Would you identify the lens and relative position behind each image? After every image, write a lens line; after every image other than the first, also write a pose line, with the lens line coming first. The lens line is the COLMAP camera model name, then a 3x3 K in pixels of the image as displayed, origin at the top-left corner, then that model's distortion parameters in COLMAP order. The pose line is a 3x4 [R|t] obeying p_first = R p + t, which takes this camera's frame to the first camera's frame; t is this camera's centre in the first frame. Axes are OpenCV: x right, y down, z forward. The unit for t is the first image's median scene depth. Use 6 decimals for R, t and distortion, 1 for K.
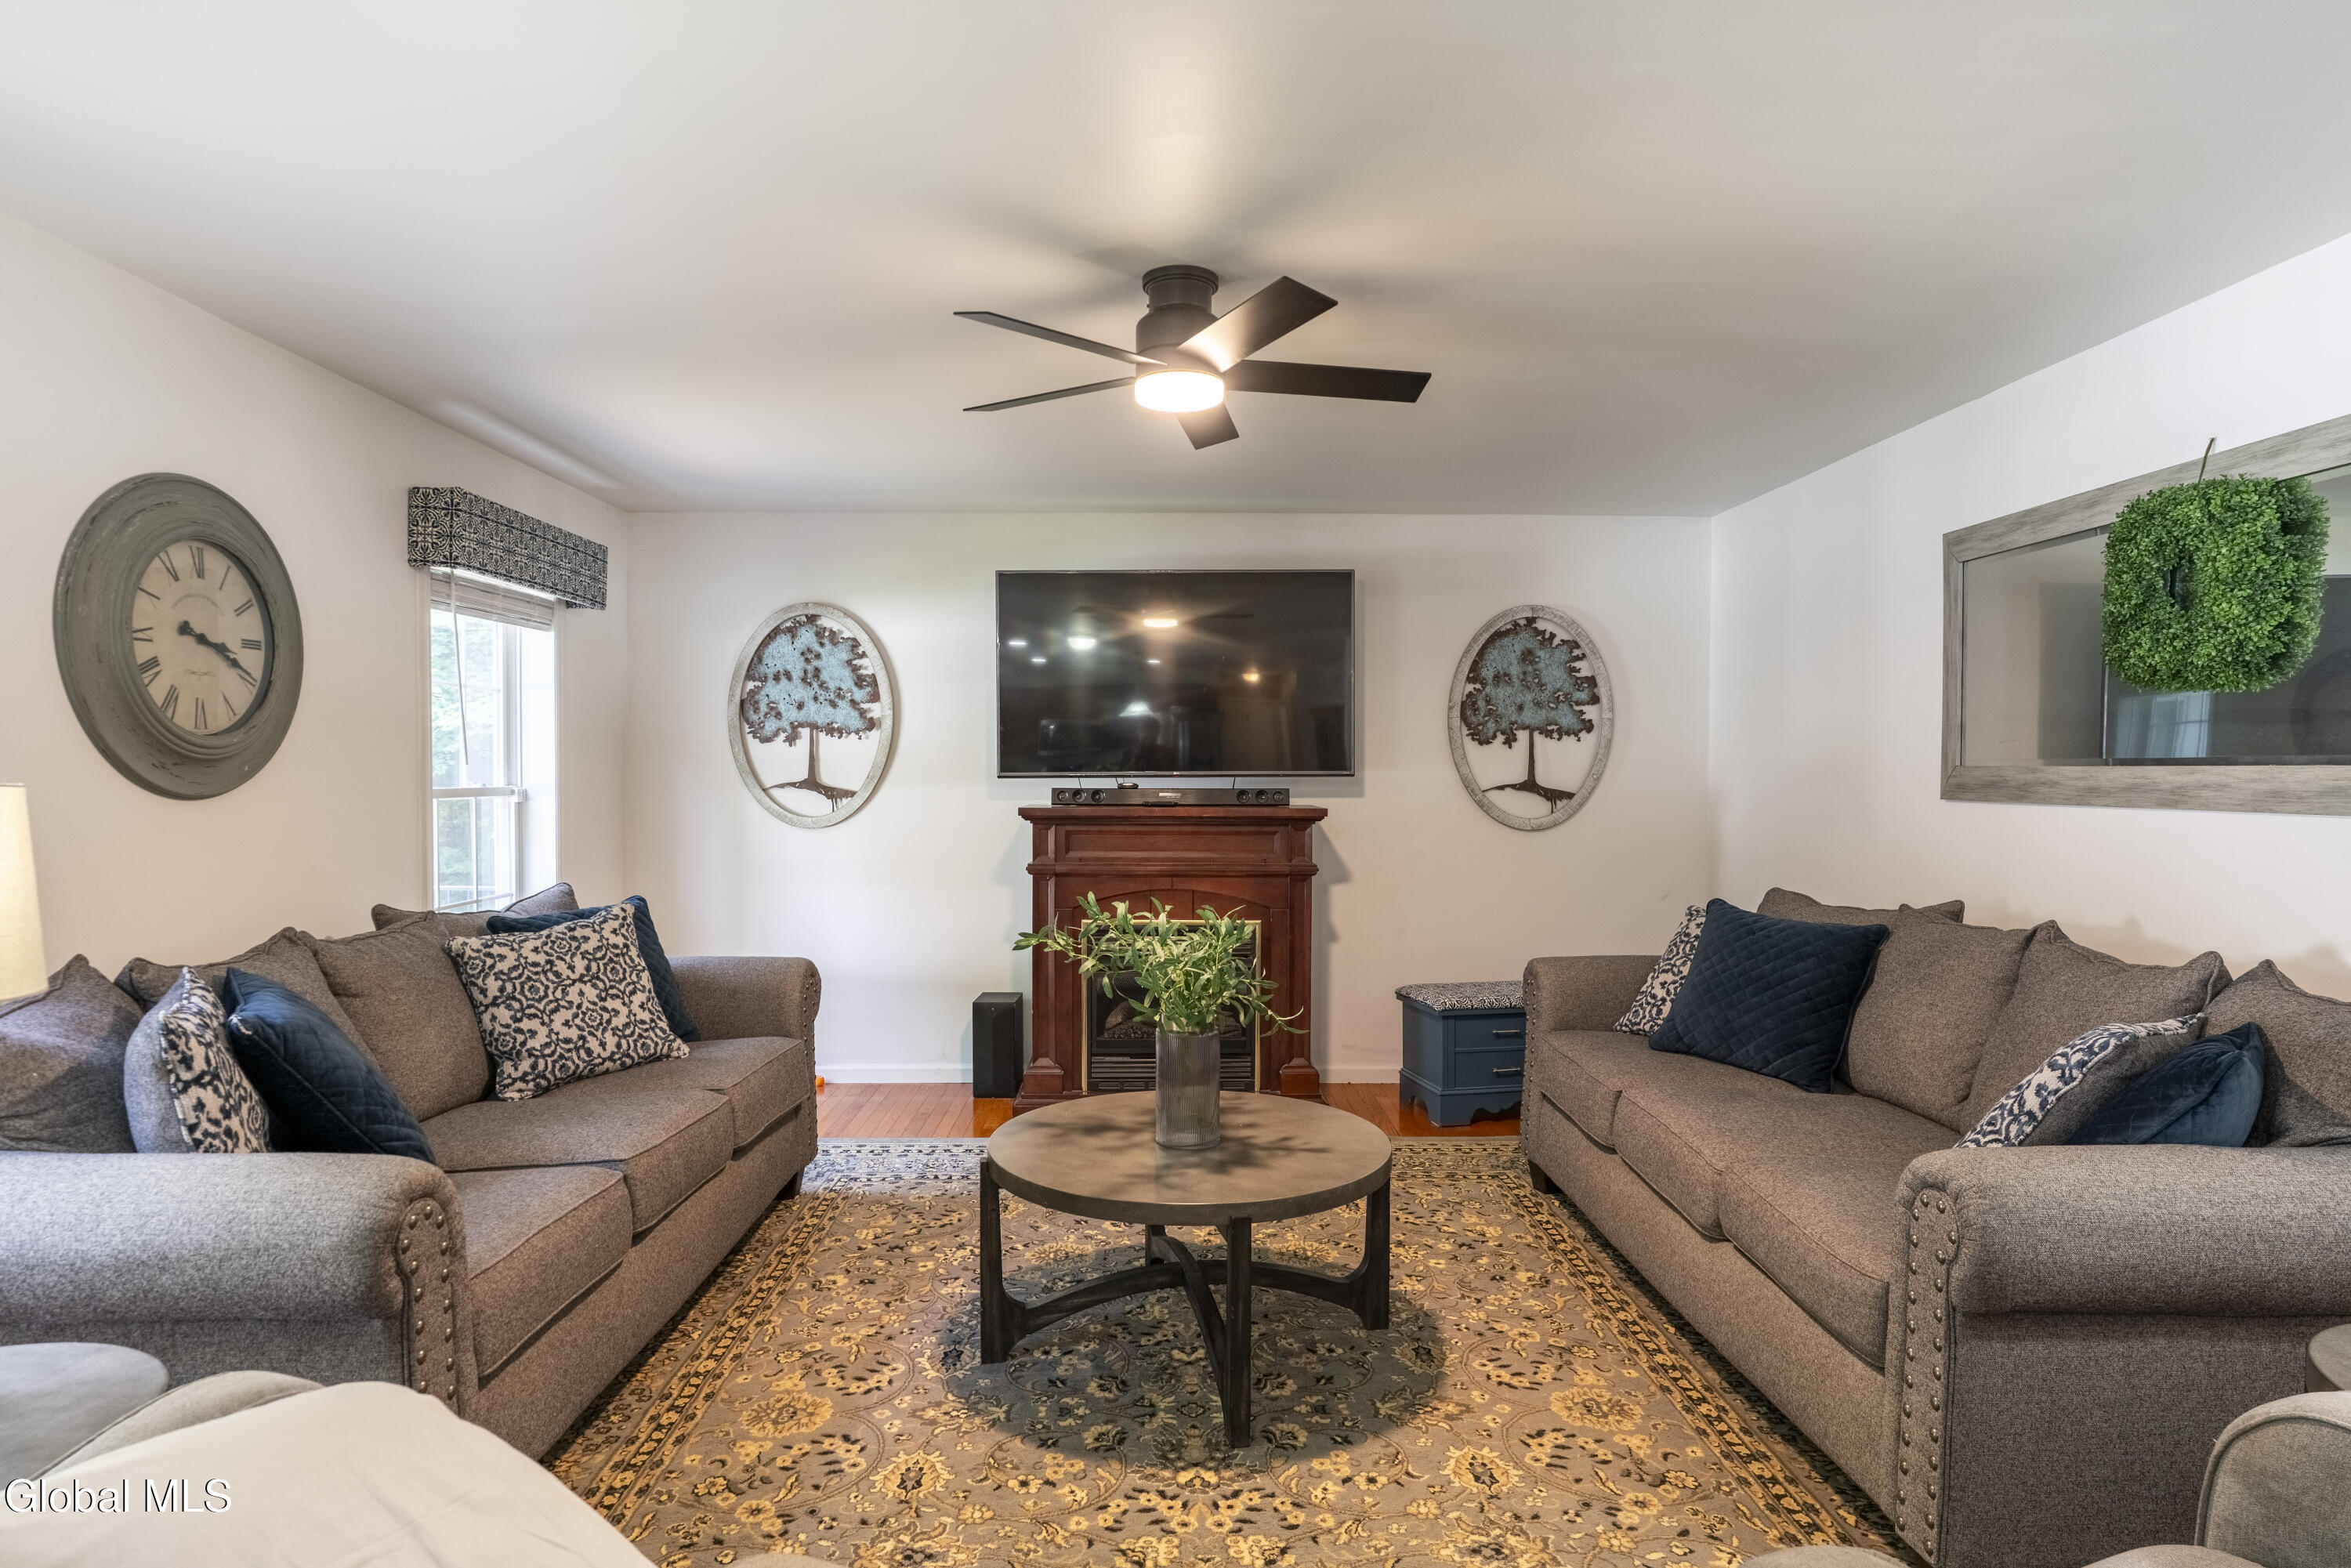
lens RADIAL K [[1324.0, 0, 1172.5], [0, 1324.0, 798.8], [0, 0, 1]] dist [-0.004935, -0.000037]
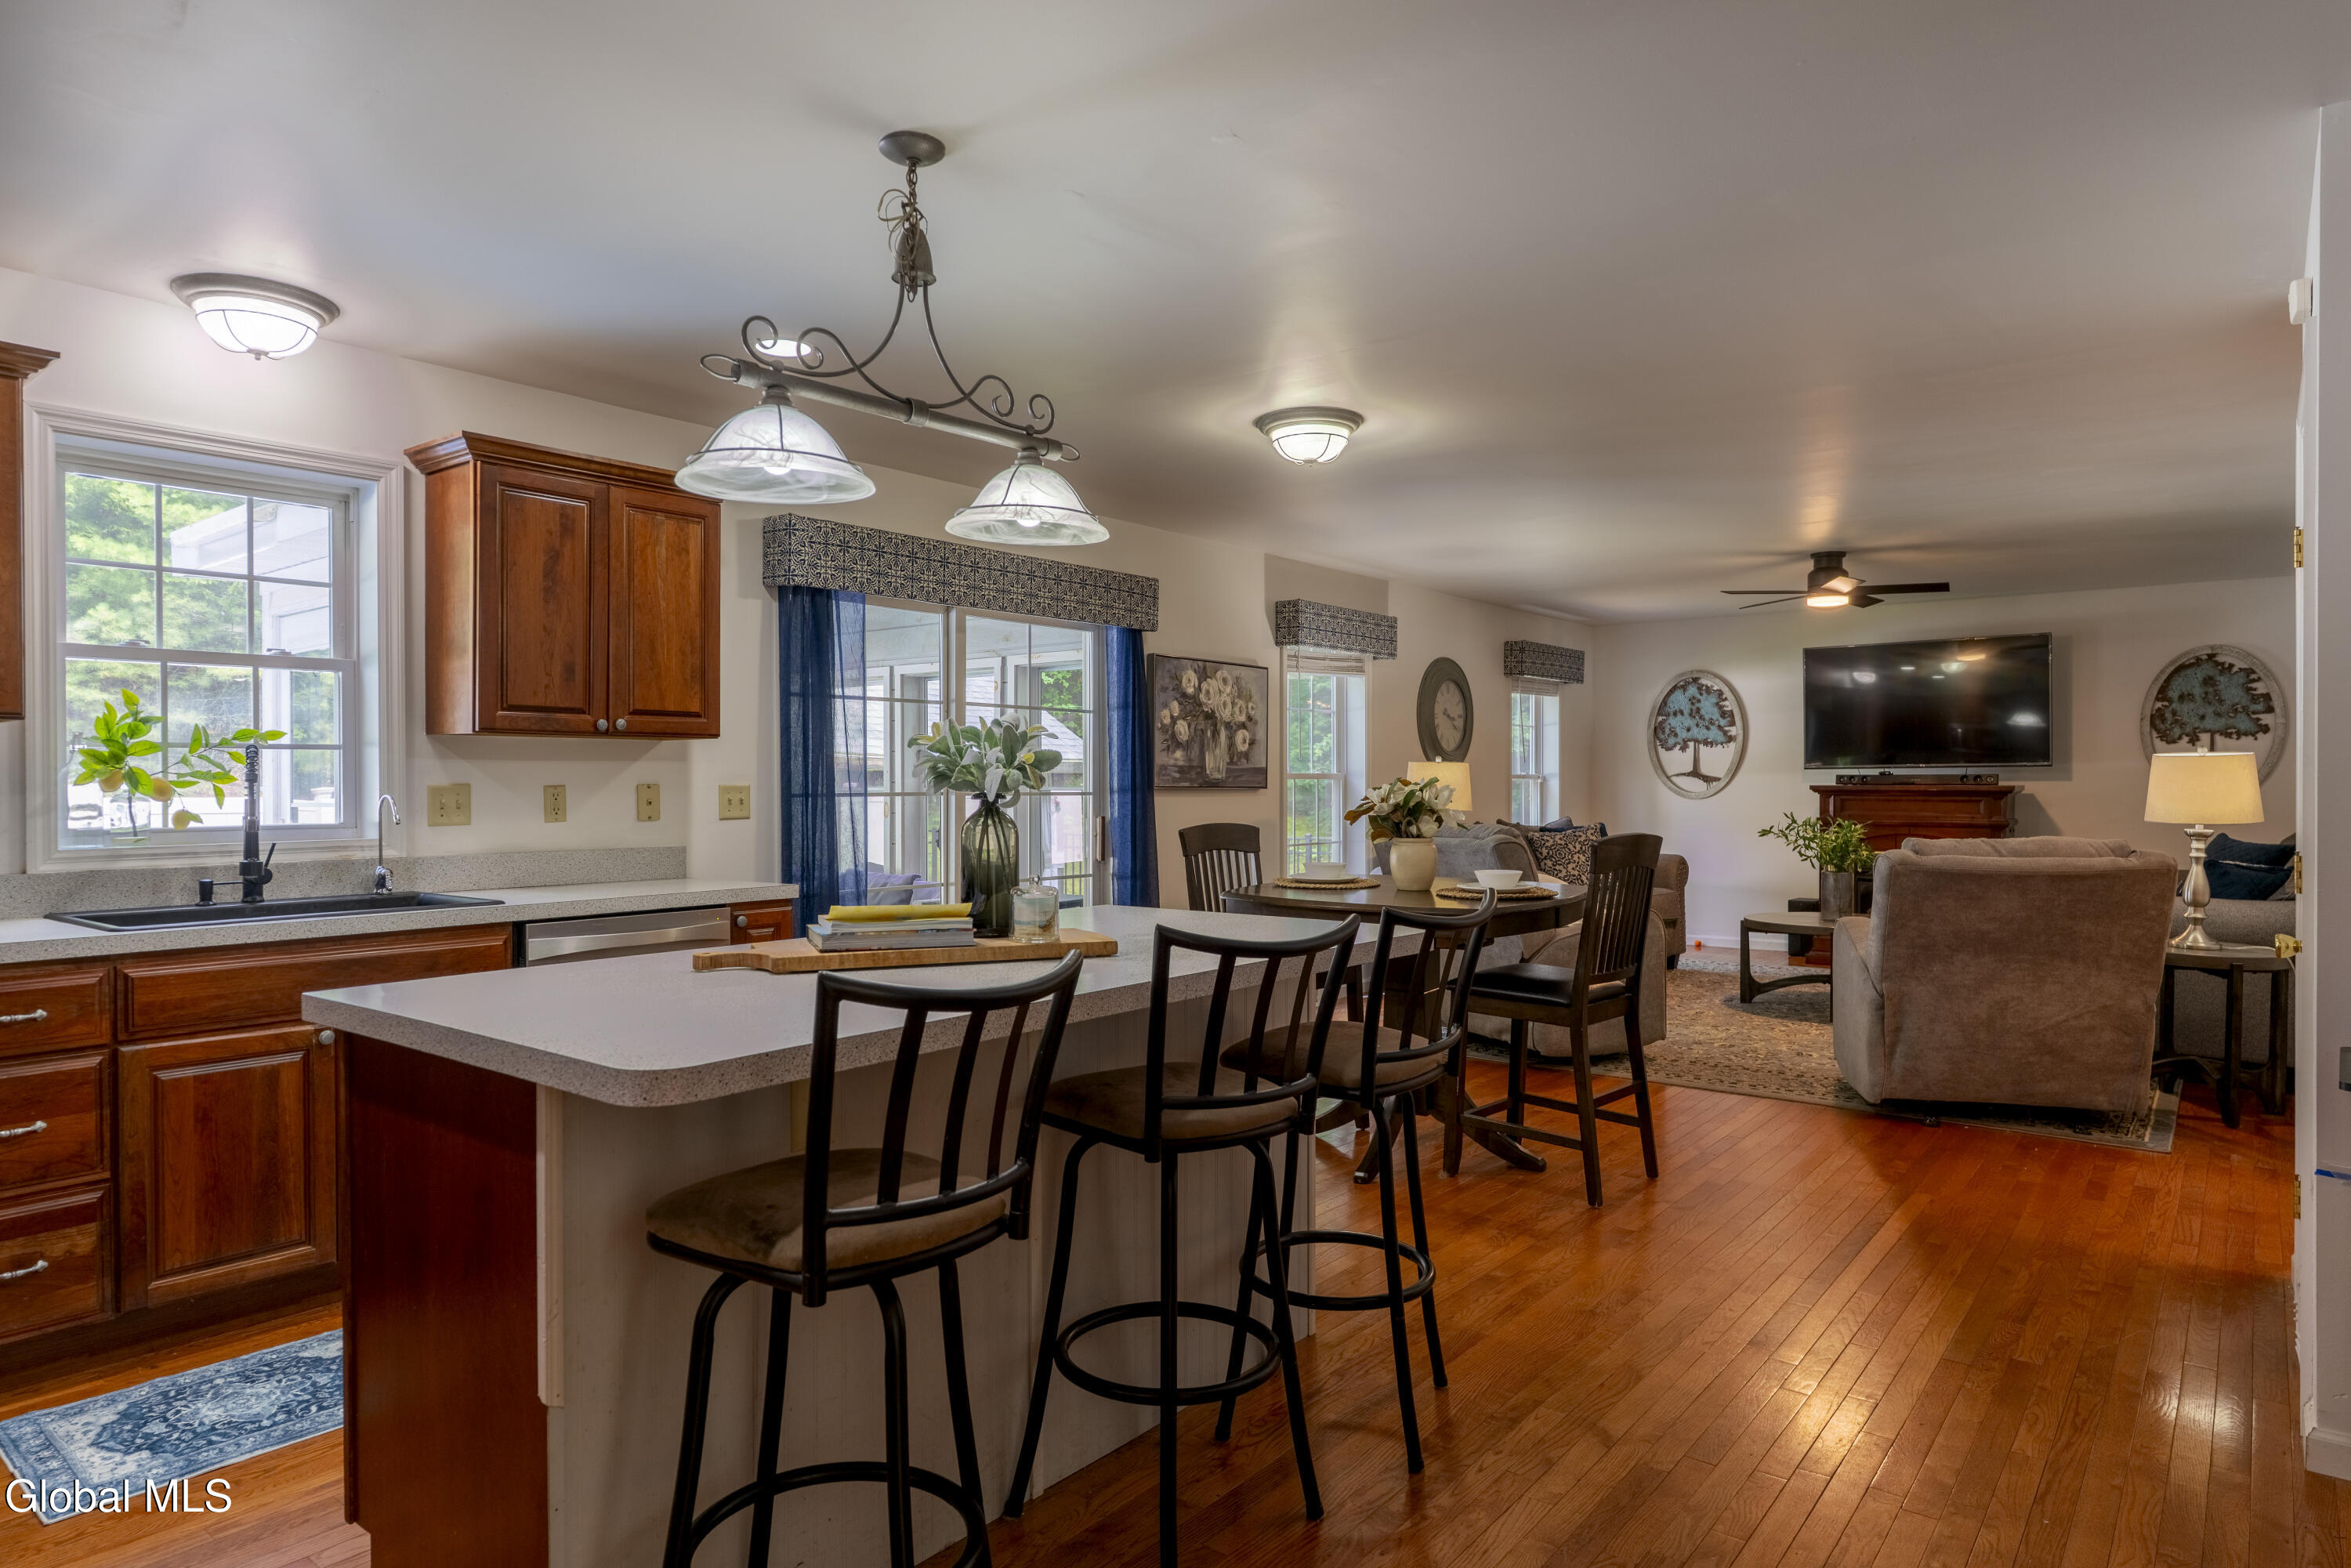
lens RADIAL K [[1354.9, 0, 1165.1], [0, 1354.9, 797.3], [0, 0, 1]] dist [-0.000818, -0.000922]
pose [[0.778045, 0.004756, -0.628190, 0.310228], [-0.010624, 0.999928, -0.005589, 0.037531], [0.628119, 0.011022, 0.778040, -0.839685]]
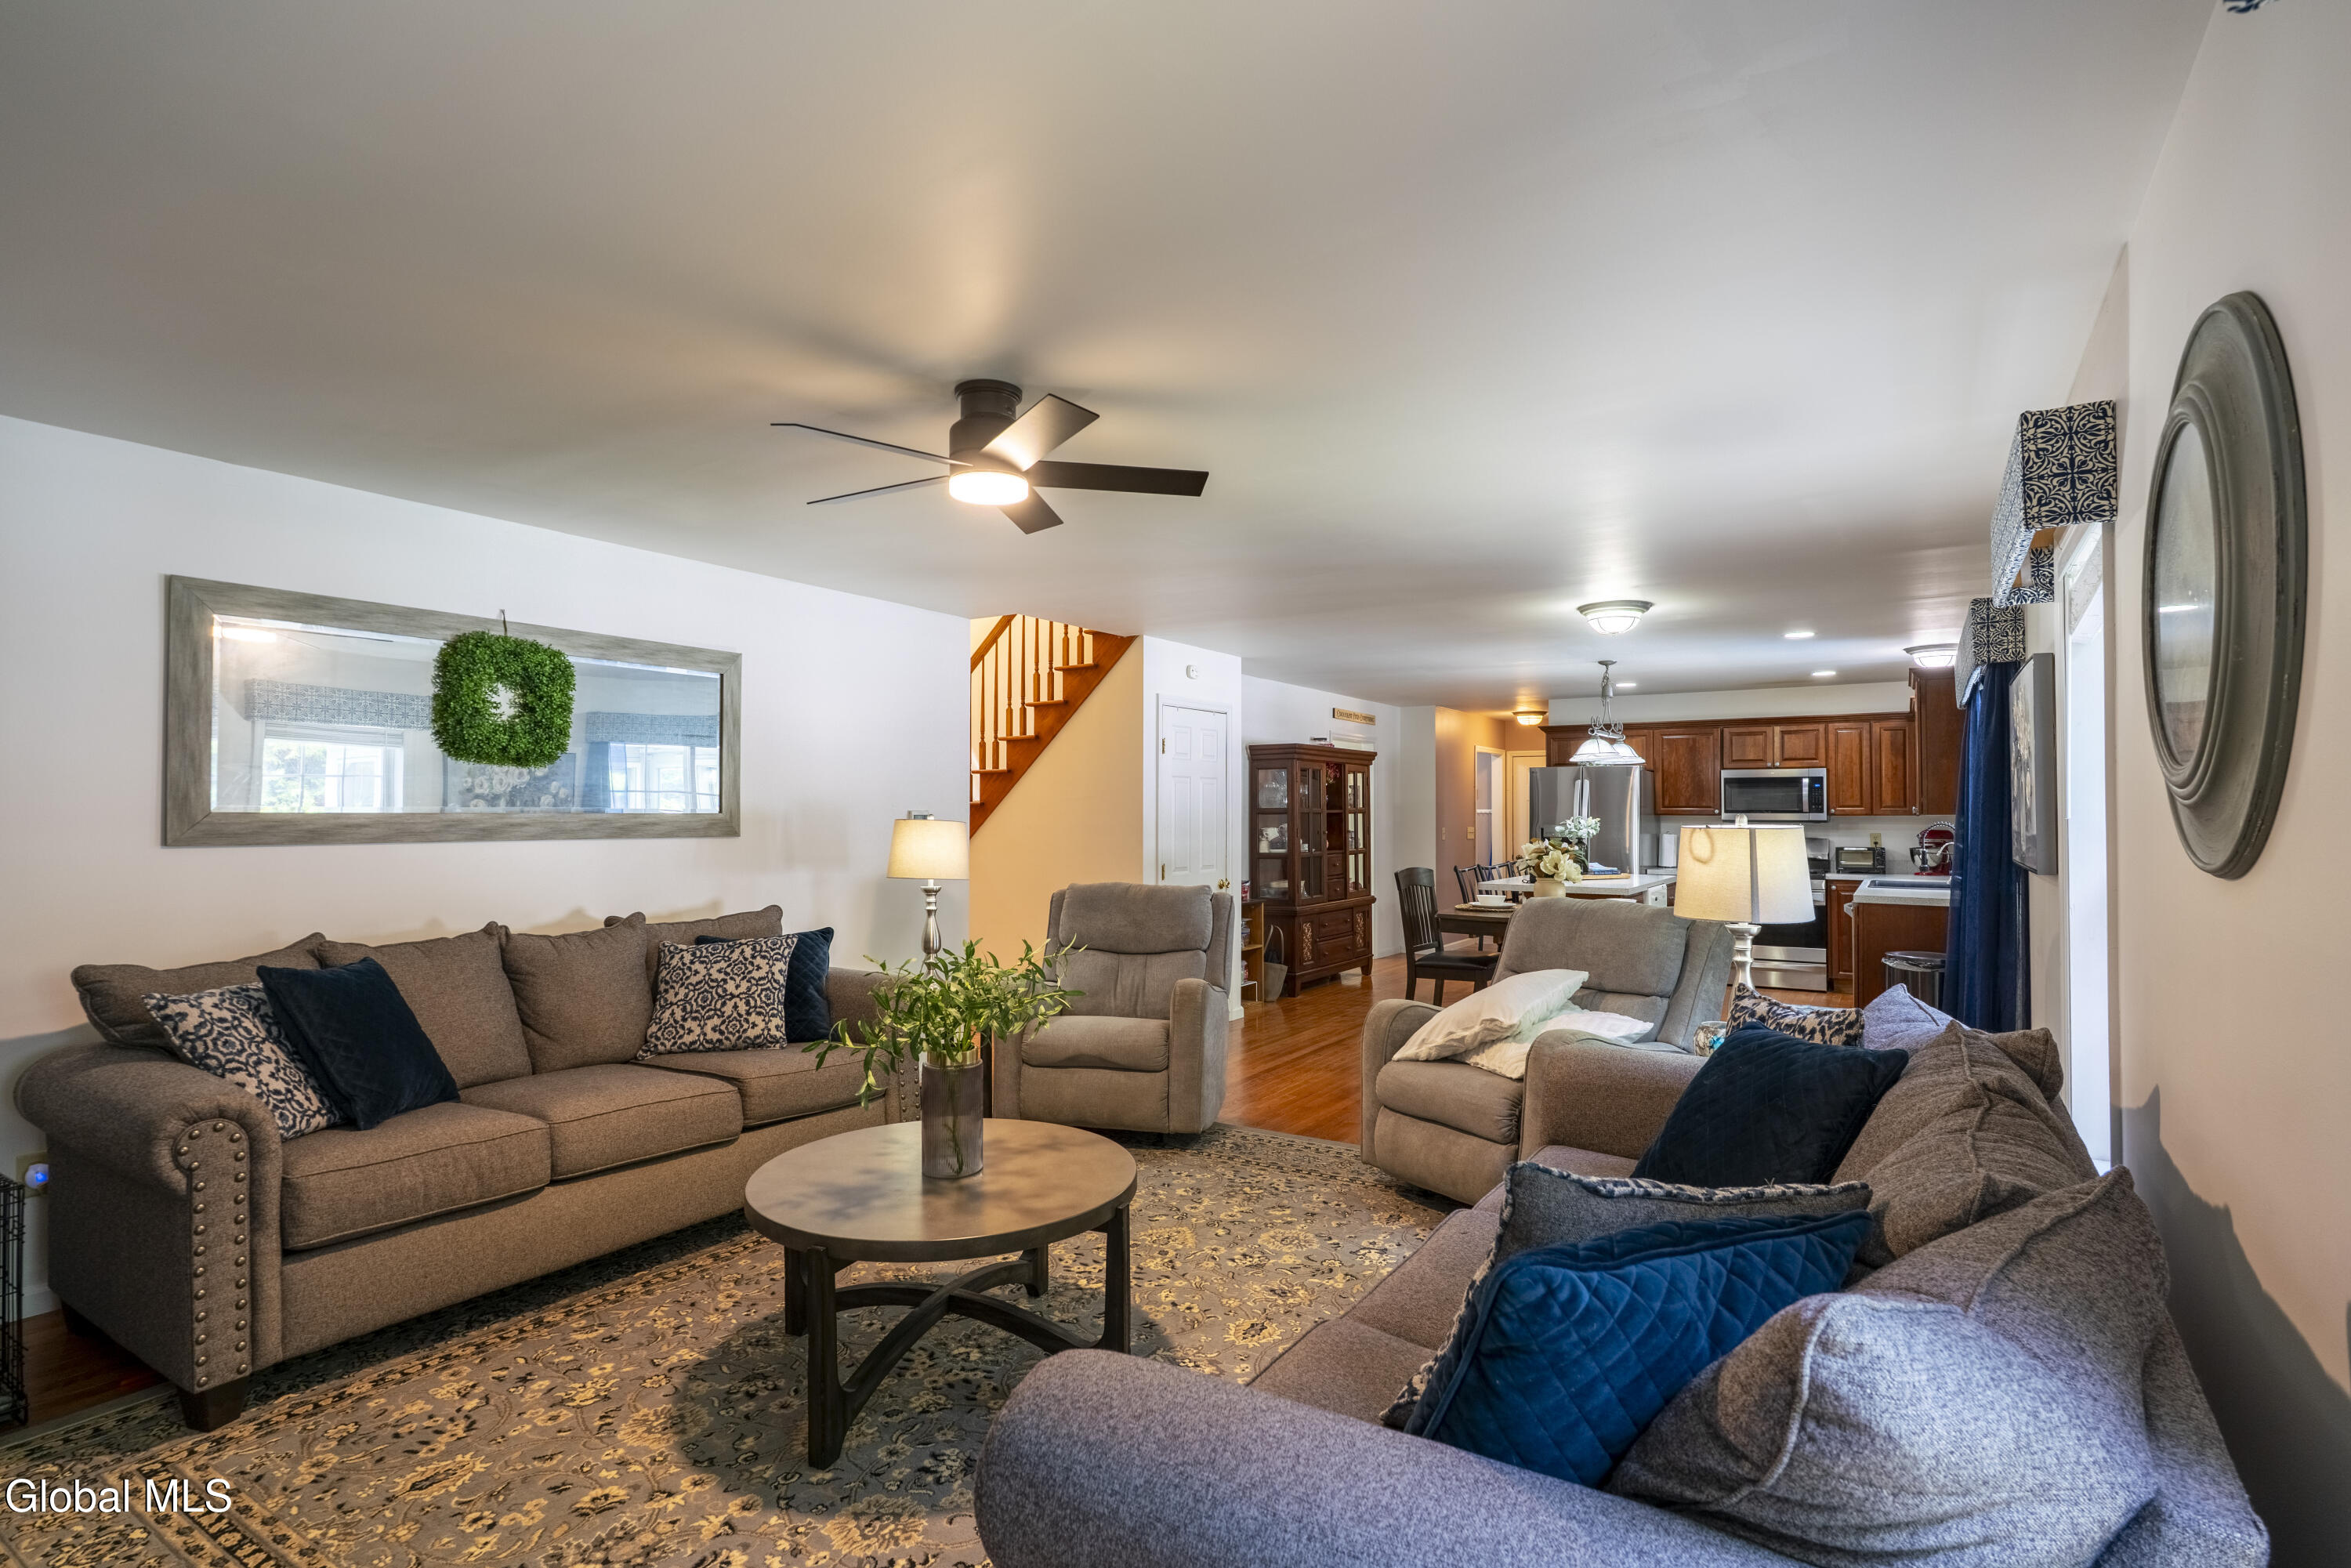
lens RADIAL K [[1207.4, 0, 1171.7], [0, 1207.4, 794.0], [0, 0, 1]] dist [0.000923, -0.000049]
pose [[-0.843286, 0.006402, 0.537427, -1.076450], [0.009261, 0.999954, 0.002621, -0.069630], [-0.537385, 0.007187, -0.843306, 2.810992]]
